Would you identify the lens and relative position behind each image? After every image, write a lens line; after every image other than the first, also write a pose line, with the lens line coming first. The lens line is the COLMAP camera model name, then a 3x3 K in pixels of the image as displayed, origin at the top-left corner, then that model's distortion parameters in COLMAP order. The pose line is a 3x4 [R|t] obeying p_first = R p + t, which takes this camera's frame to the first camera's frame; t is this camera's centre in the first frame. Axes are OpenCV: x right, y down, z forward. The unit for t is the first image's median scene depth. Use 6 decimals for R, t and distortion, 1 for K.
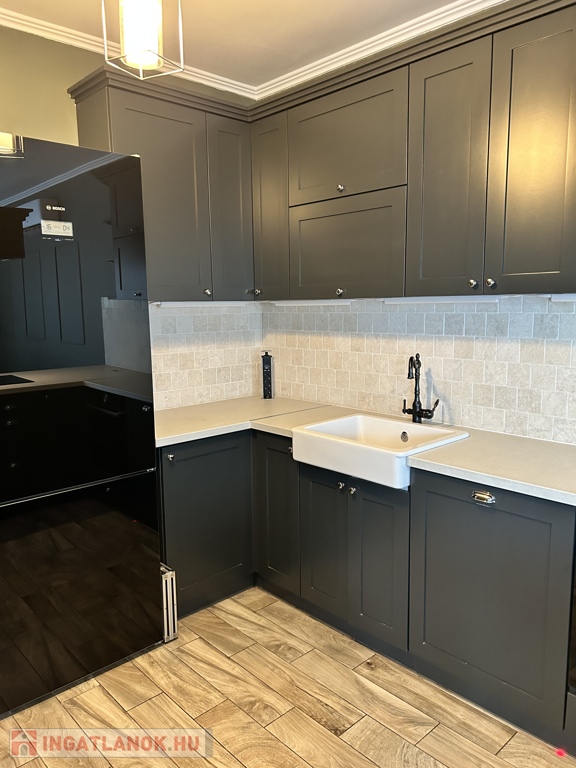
lens RADIAL K [[578.6, 0, 290.2], [0, 578.6, 385.9], [0, 0, 1]] dist [0.003882, -0.001767]
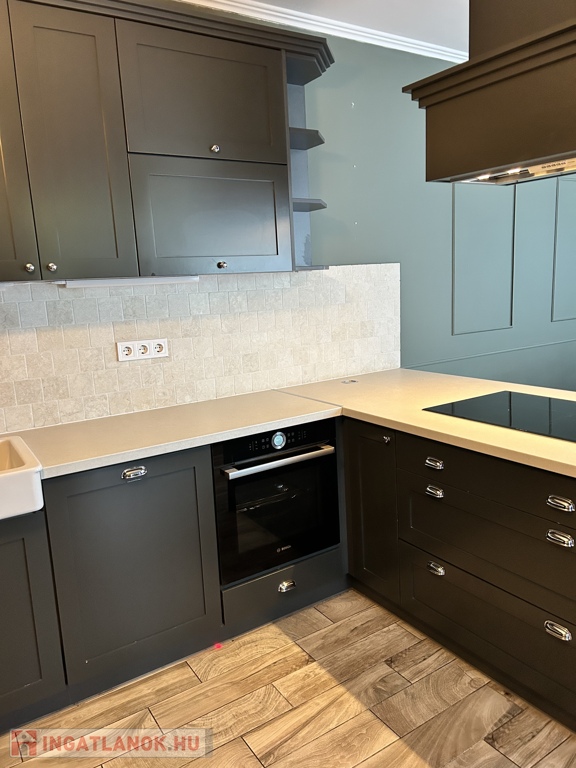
lens RADIAL K [[578.6, 0, 290.4], [0, 578.6, 382.7], [0, 0, 1]] dist [0.003882, -0.001767]
pose [[0.170867, -0.167096, 0.971022, -0.508142], [0.185081, 0.973415, 0.134940, -0.045254], [-0.967755, 0.156661, 0.197251, 0.424142]]
